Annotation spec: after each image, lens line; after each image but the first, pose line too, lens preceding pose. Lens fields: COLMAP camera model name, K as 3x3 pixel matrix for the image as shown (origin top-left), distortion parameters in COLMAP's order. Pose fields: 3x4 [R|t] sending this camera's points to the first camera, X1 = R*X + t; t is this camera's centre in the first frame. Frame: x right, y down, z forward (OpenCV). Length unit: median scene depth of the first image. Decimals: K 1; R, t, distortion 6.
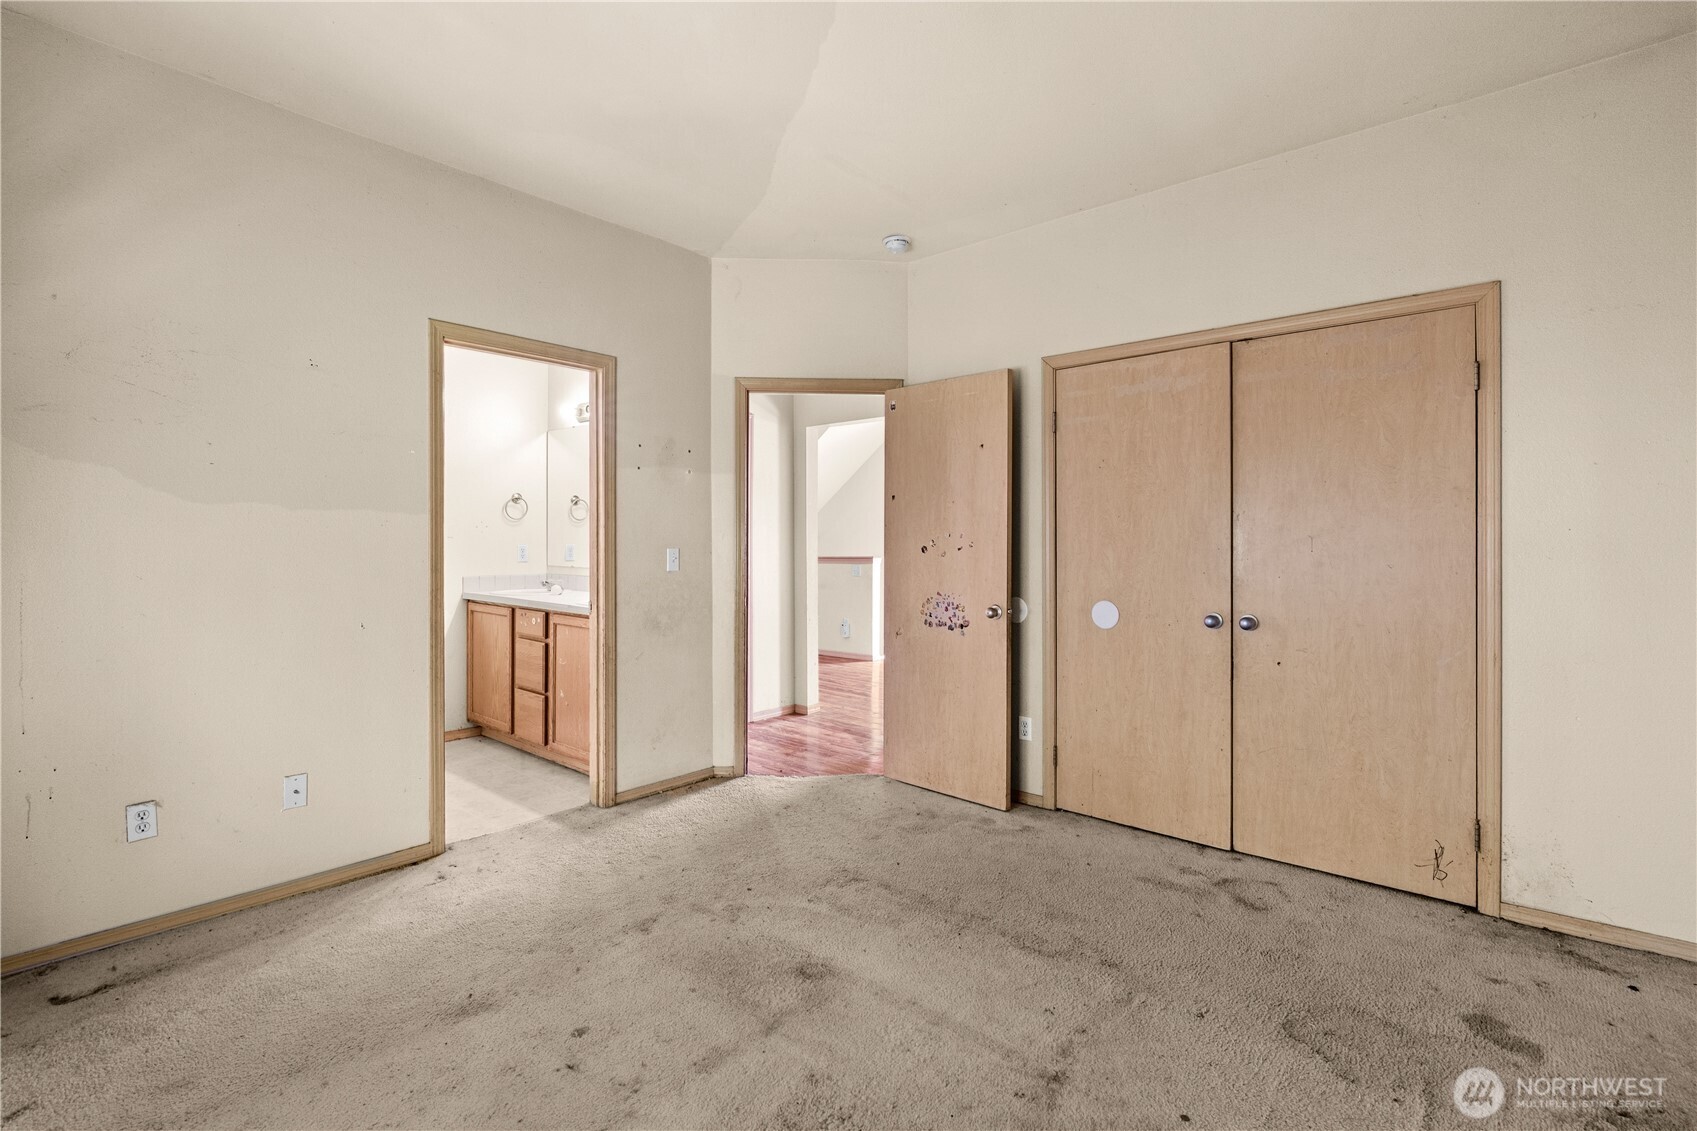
lens RADIAL K [[772.8, 0, 848.5], [0, 772.8, 565.5], [0, 0, 1]] dist [0.010291, 0.000304]
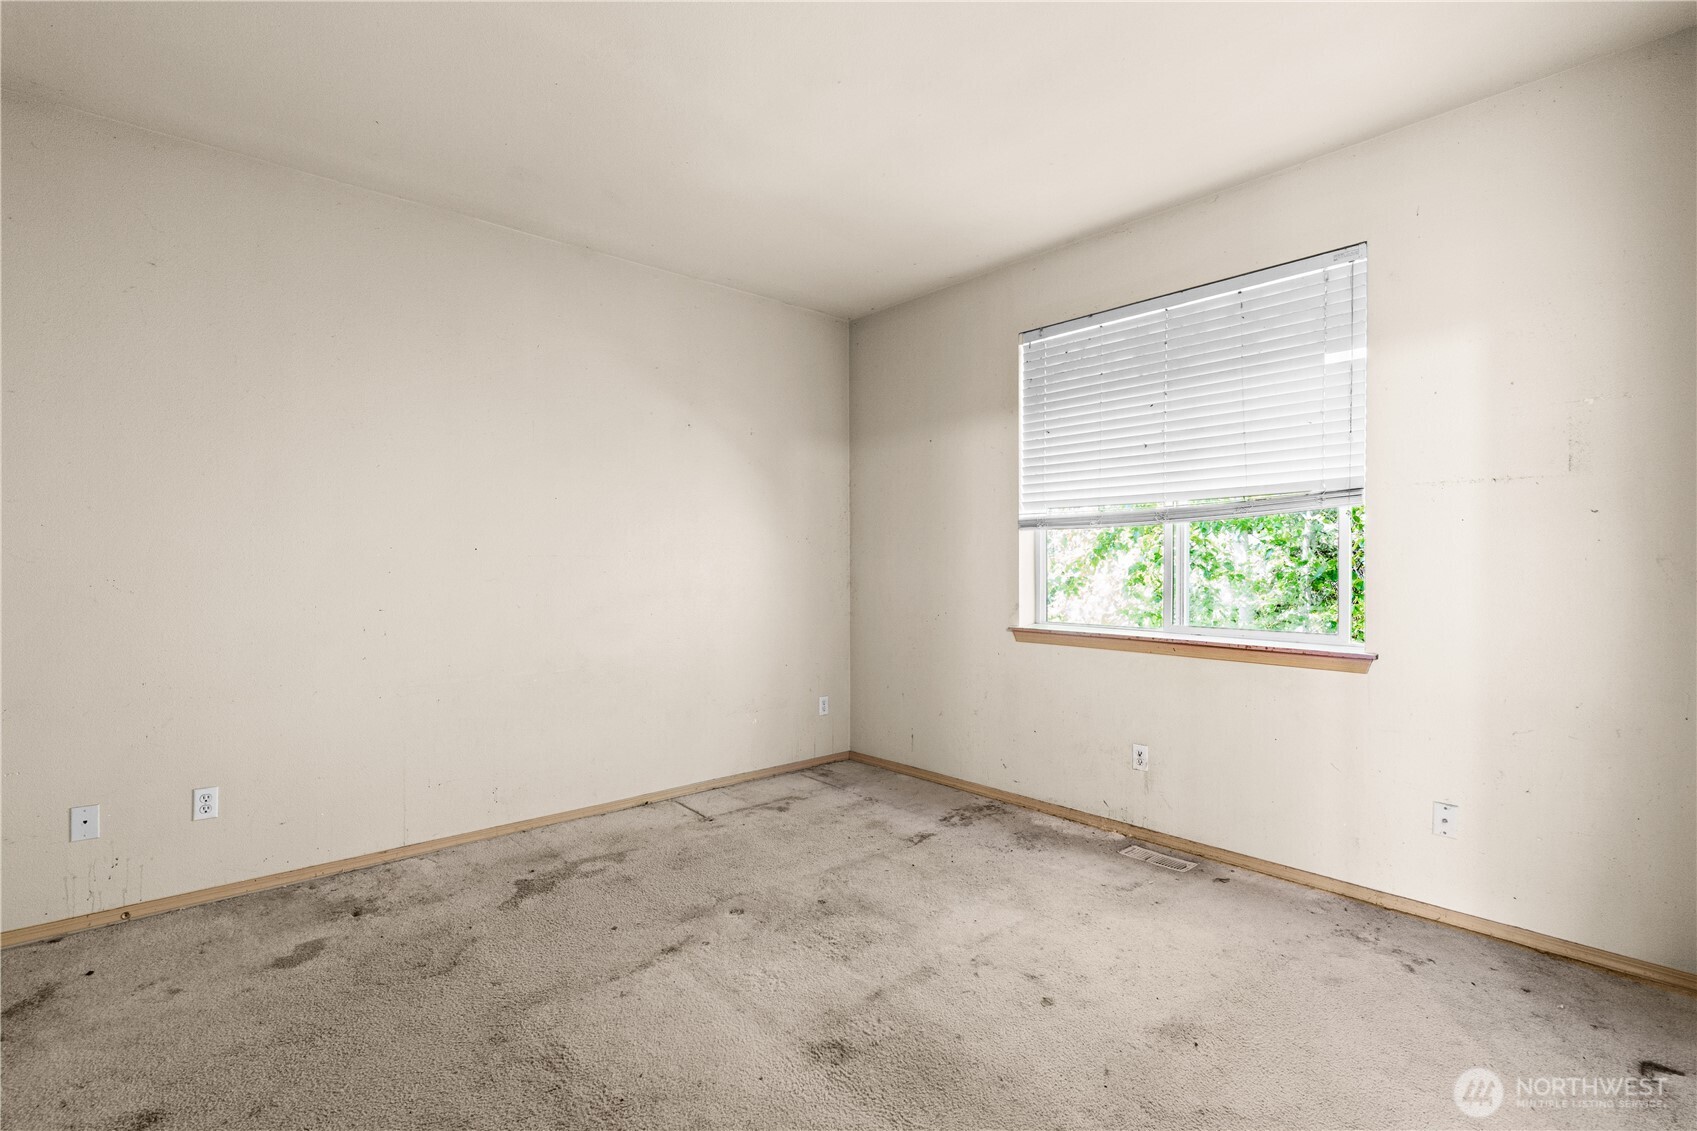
lens RADIAL K [[772.8, 0, 848.5], [0, 772.8, 565.5], [0, 0, 1]] dist [0.010291, 0.000304]
pose [[-0.992233, 0.001231, 0.124389, -0.198967], [0.004520, 0.999647, 0.026163, -0.055521], [-0.124313, 0.026522, -0.991889, 2.088848]]
